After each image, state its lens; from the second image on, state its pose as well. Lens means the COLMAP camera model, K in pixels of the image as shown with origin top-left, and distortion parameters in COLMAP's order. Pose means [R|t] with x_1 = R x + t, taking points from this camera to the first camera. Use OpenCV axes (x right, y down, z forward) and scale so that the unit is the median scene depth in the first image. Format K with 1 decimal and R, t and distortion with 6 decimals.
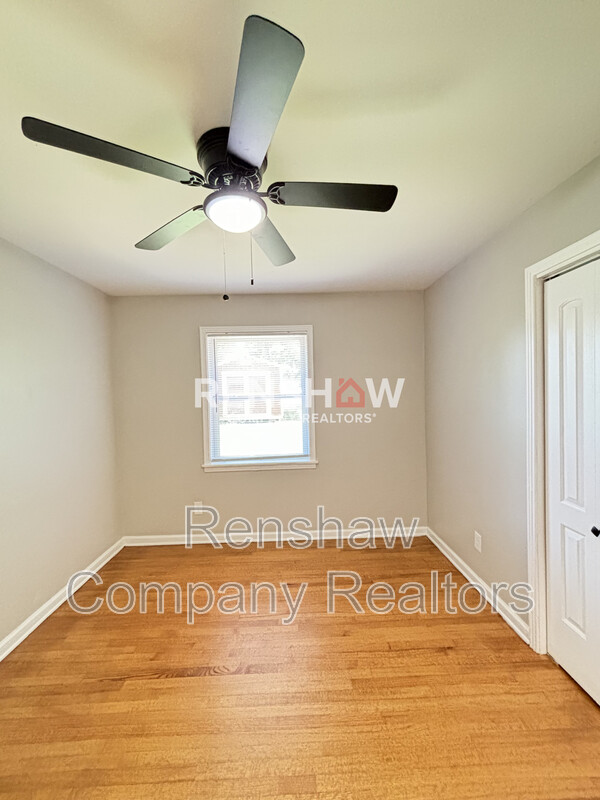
lens RADIAL K [[323.6, 0, 307.3], [0, 323.6, 407.5], [0, 0, 1]] dist [0.001083, 0.000908]
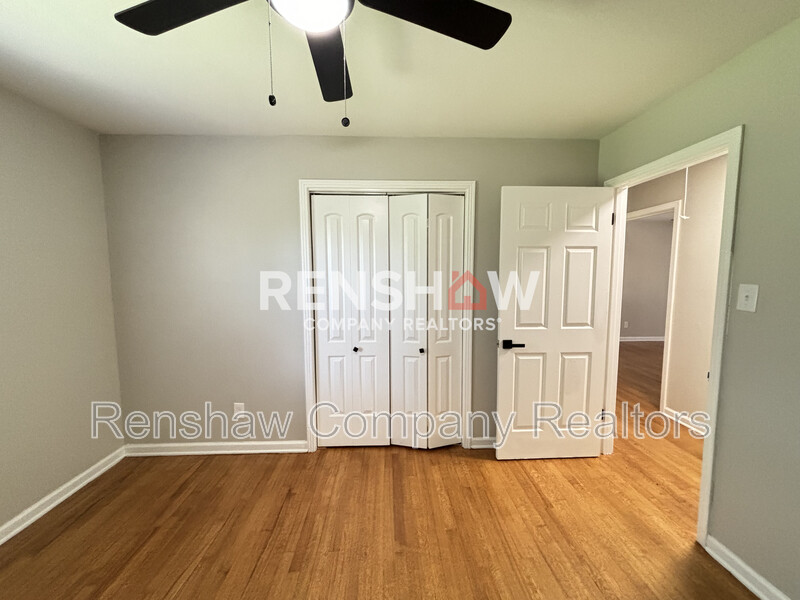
lens RADIAL K [[323.6, 0, 402.0], [0, 323.6, 300.1], [0, 0, 1]] dist [0.001083, 0.000908]
pose [[-0.017199, -0.057621, 0.998190, -0.774816], [0.044297, 0.997314, 0.058334, 0.015516], [-0.998870, 0.045220, -0.014600, 0.662581]]
